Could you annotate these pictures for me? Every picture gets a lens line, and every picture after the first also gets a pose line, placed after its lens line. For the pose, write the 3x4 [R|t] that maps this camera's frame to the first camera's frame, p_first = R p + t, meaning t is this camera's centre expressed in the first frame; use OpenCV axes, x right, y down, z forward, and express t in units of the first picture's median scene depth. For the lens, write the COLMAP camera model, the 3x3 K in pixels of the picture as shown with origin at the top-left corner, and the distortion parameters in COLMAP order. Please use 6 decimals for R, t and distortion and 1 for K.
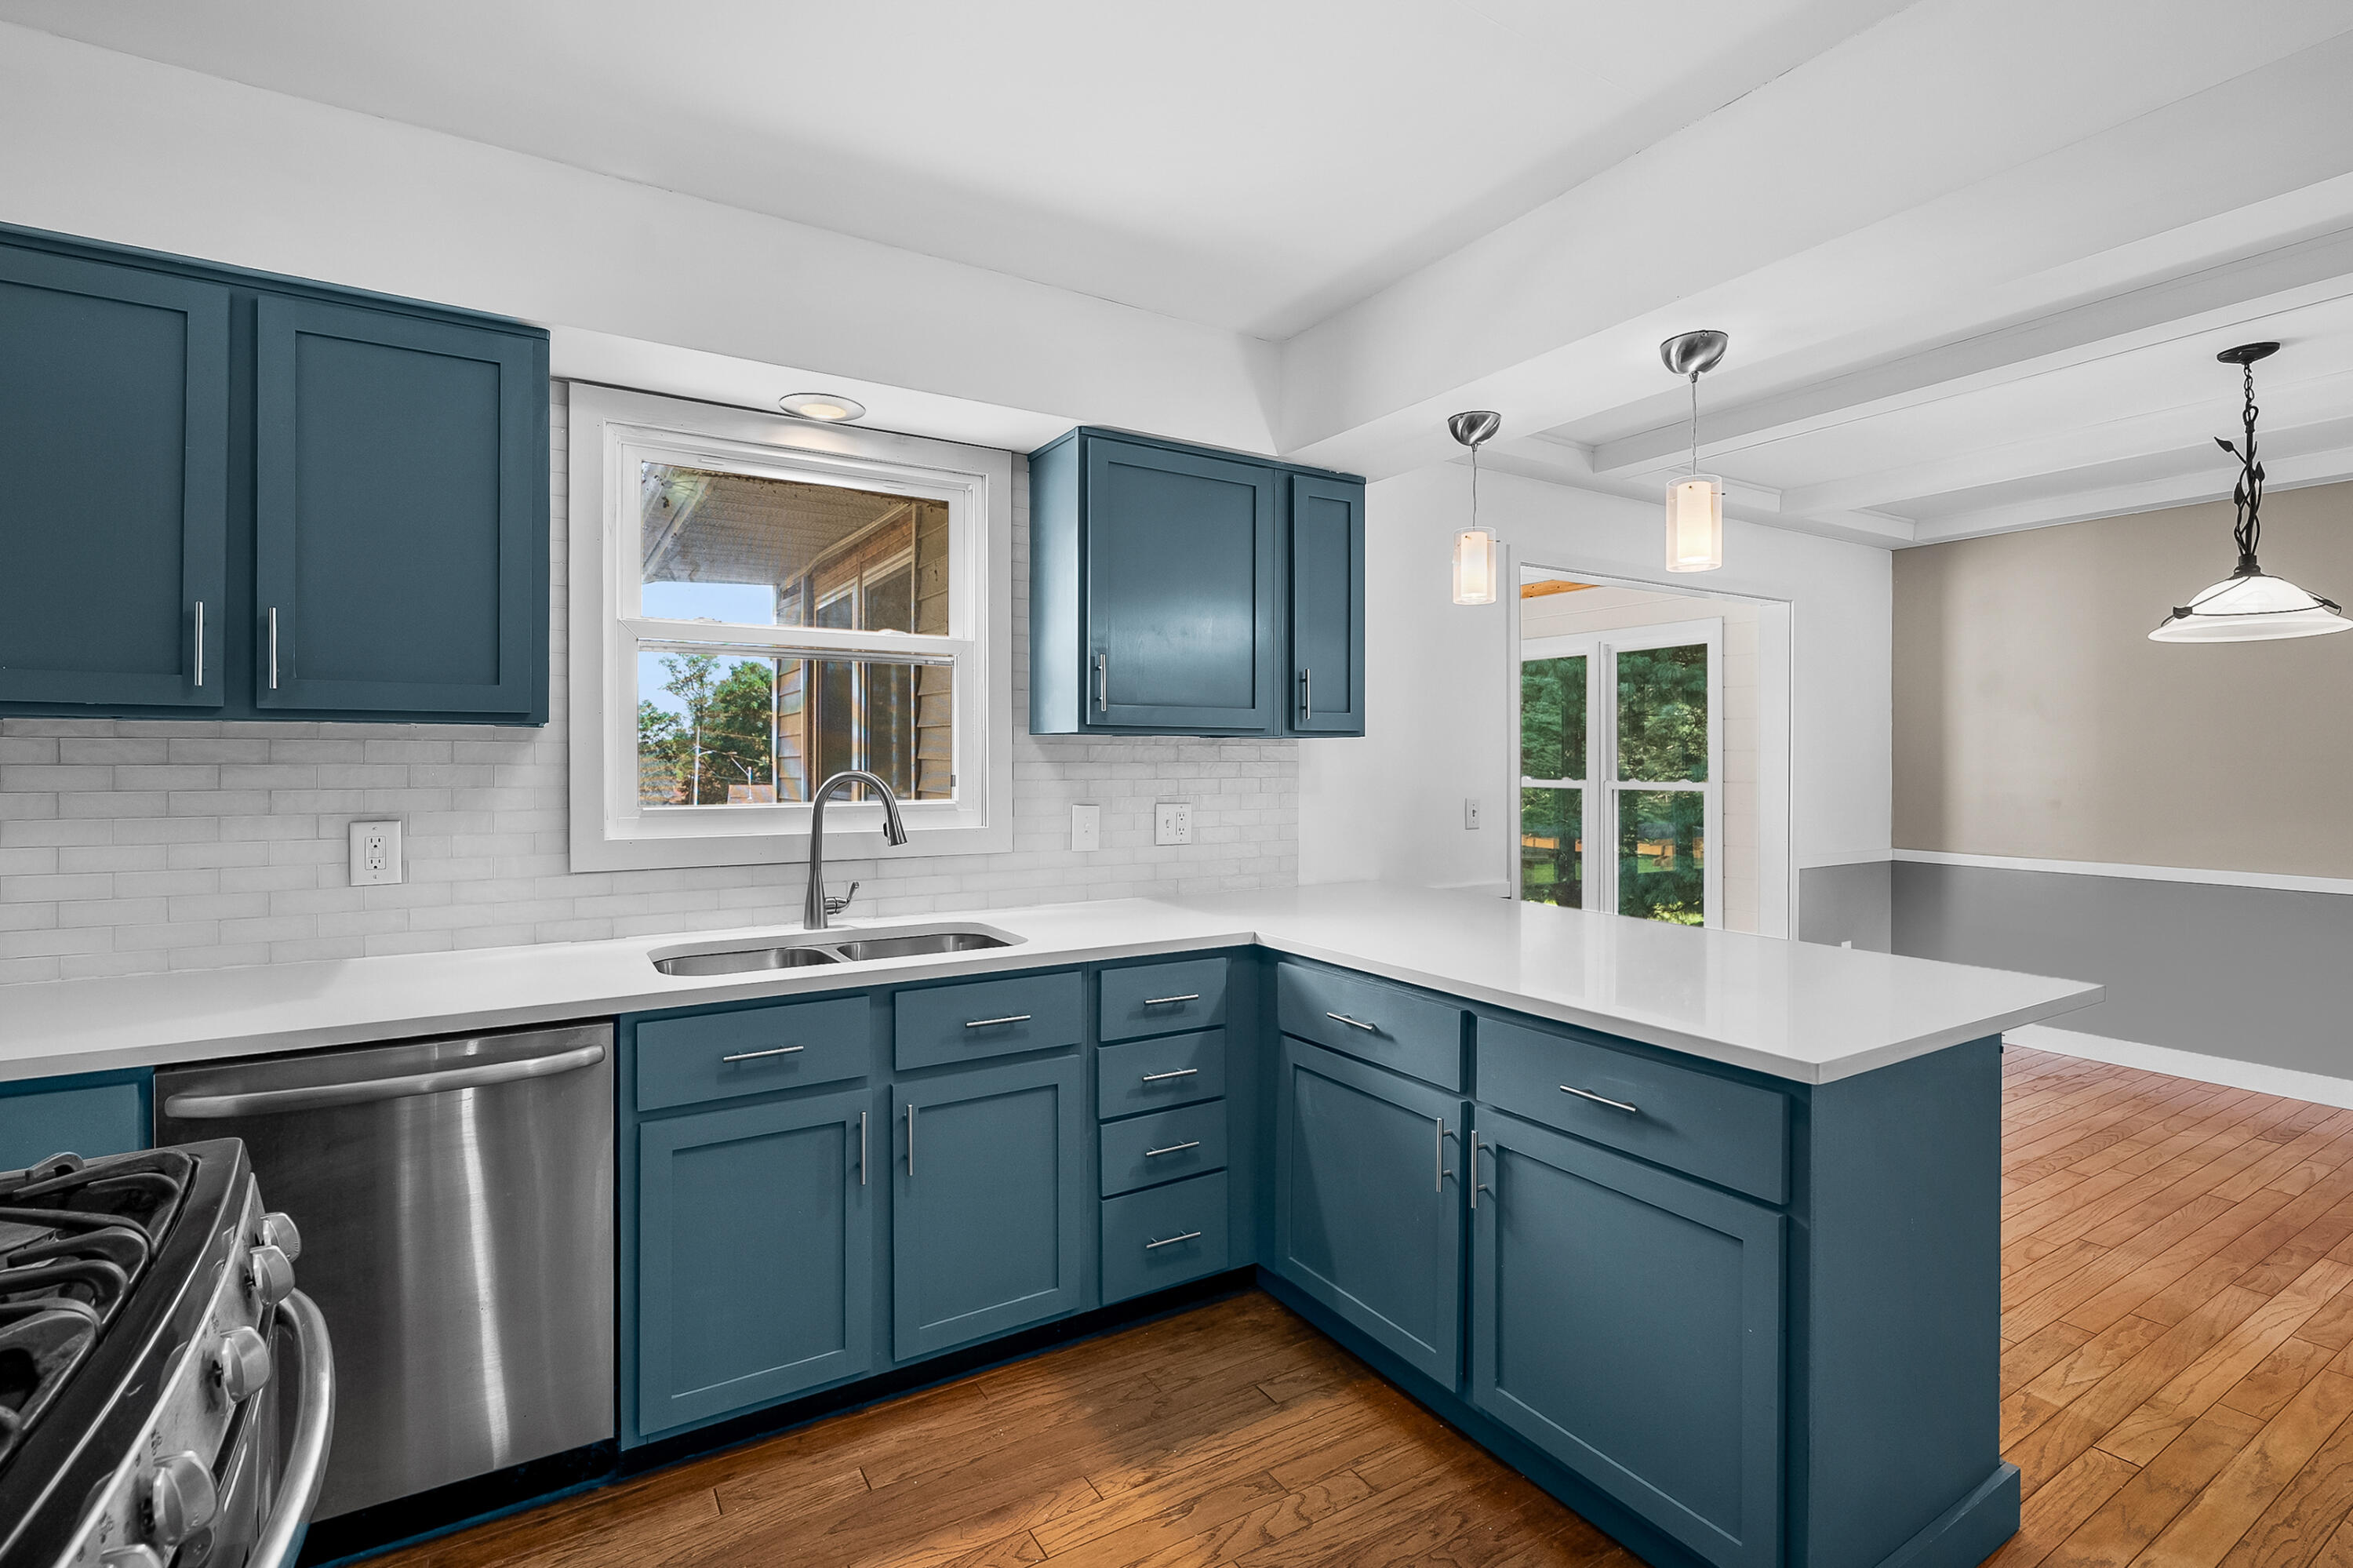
lens RADIAL K [[1076.9, 0, 1167.3], [0, 1076.9, 763.0], [0, 0, 1]] dist [0.000099, 0.001316]
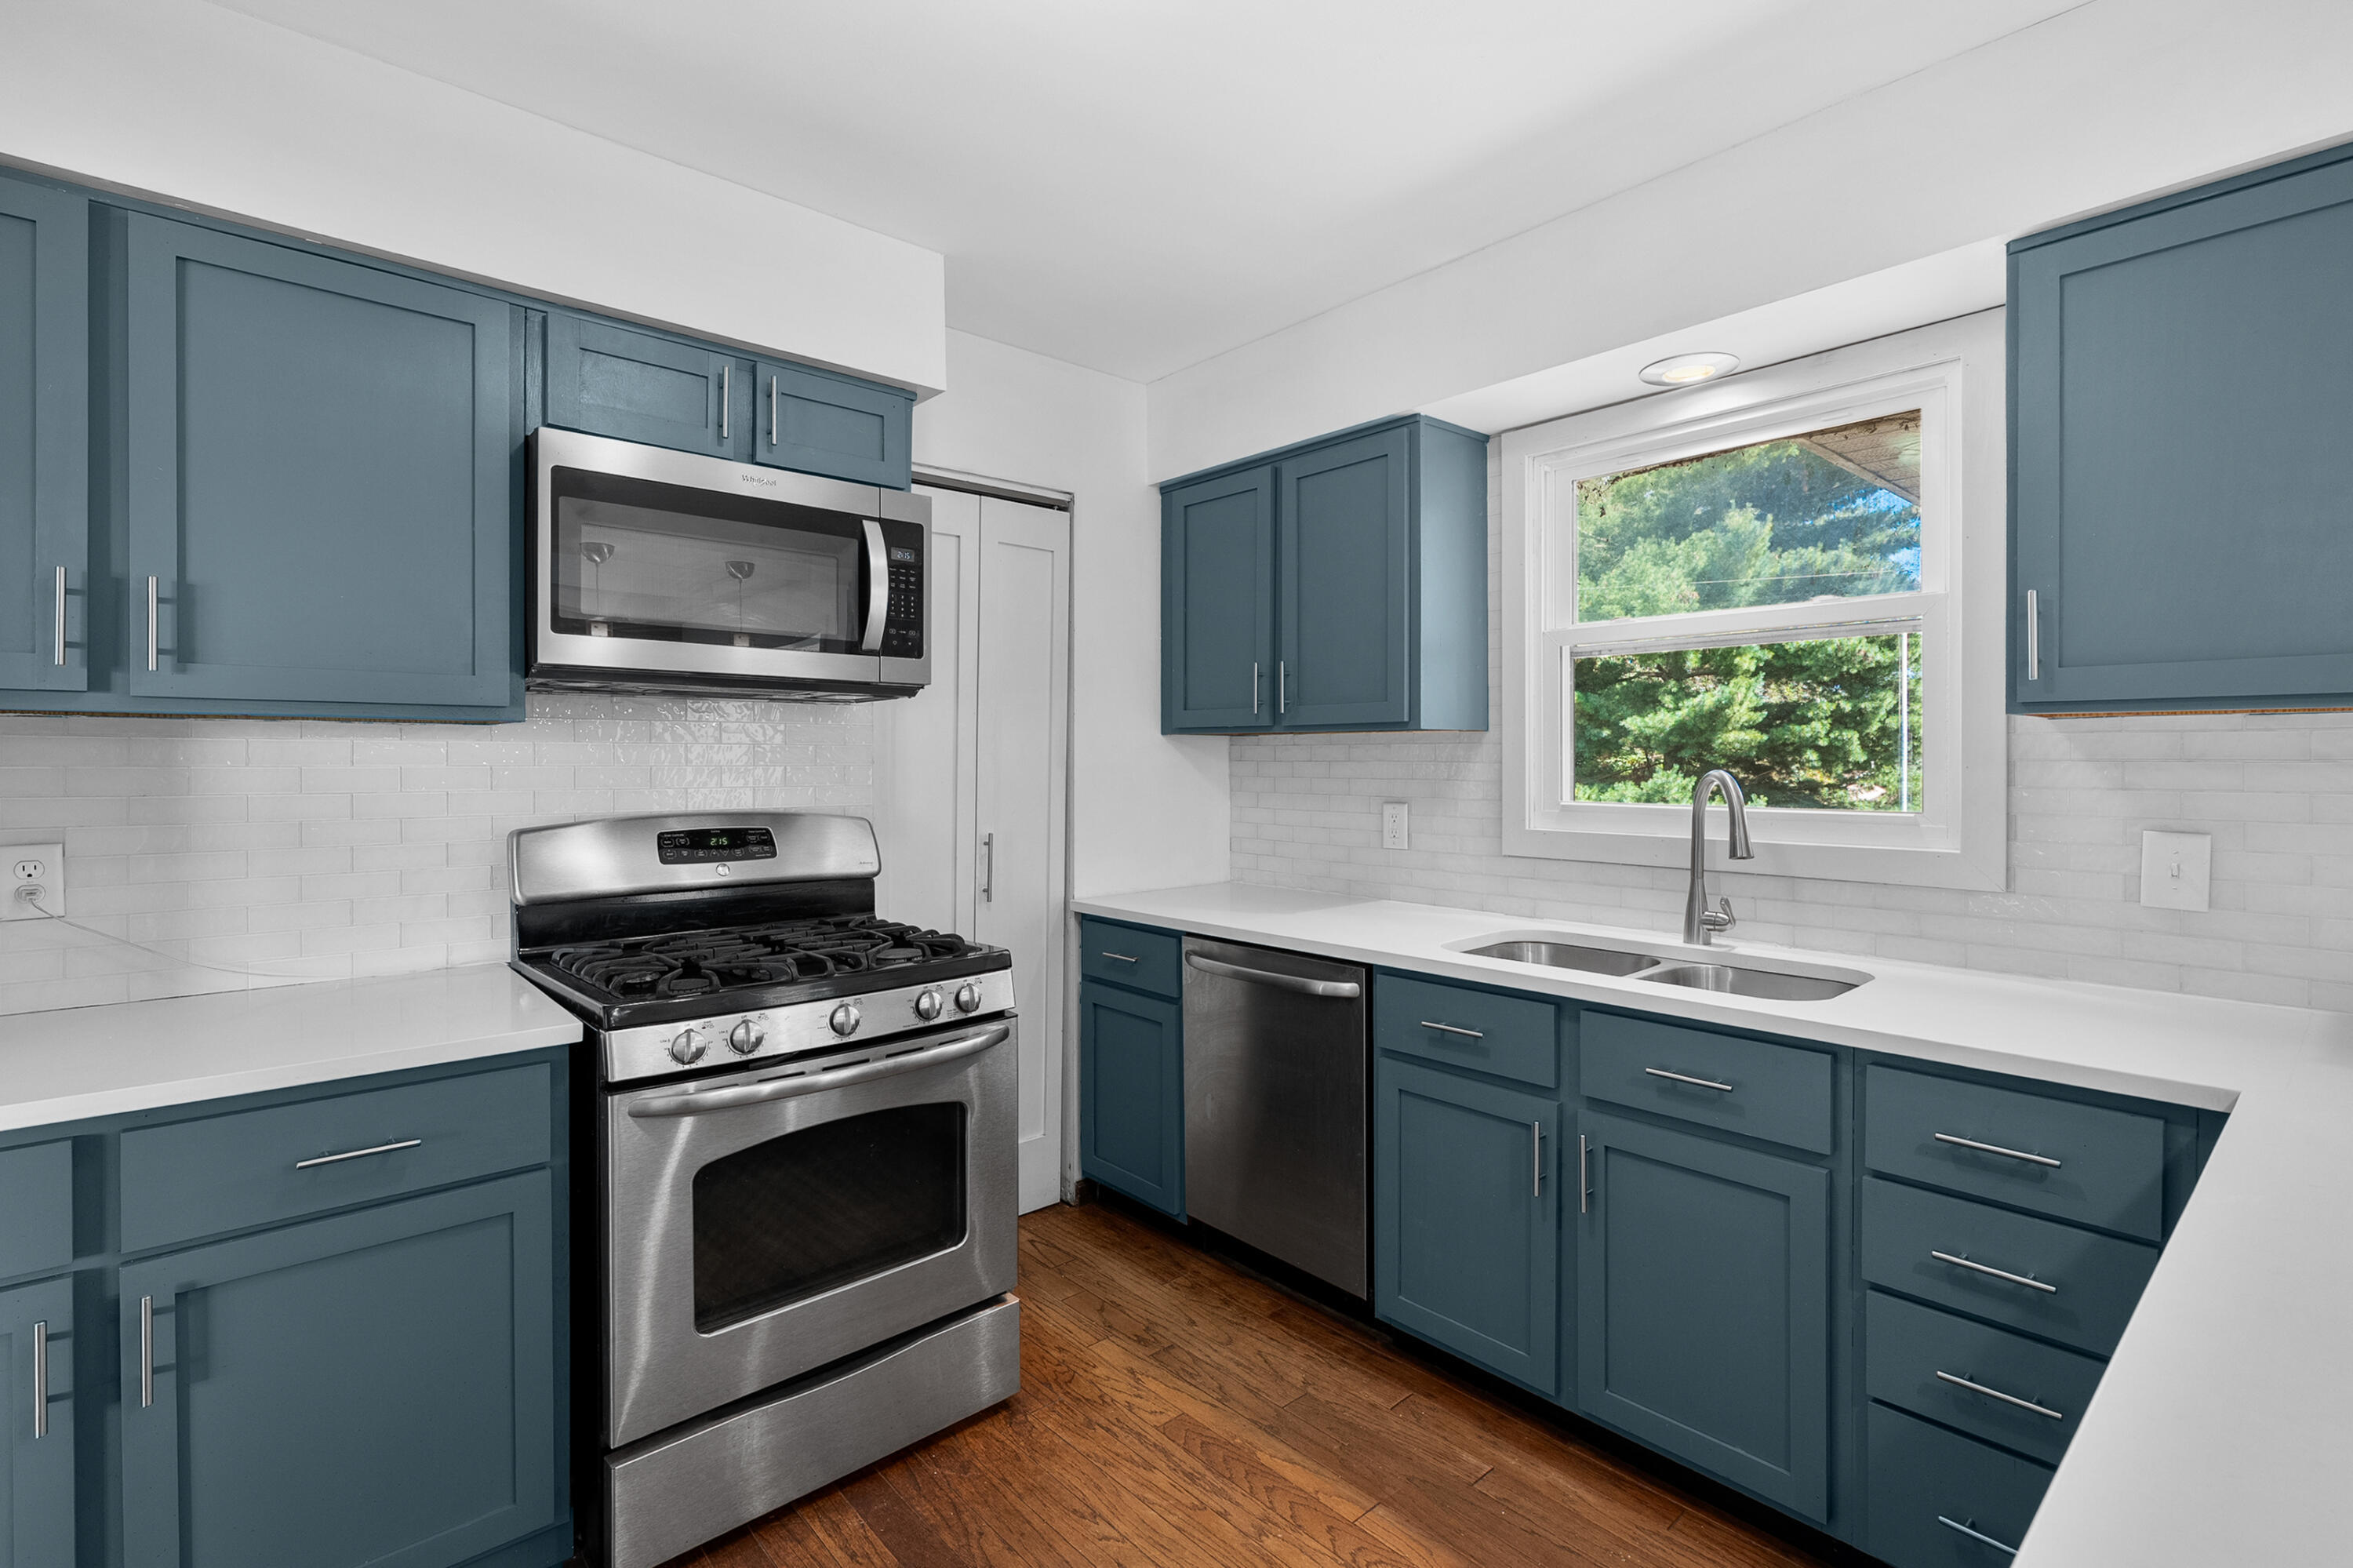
lens RADIAL K [[1076.9, 0, 1166.2], [0, 1076.9, 764.8], [0, 0, 1]] dist [0.000099, 0.001316]
pose [[0.177635, 0.006327, -0.984076, 0.552297], [-0.000491, 0.999980, 0.006341, -0.003158], [0.984096, -0.000643, 0.177635, 0.452945]]
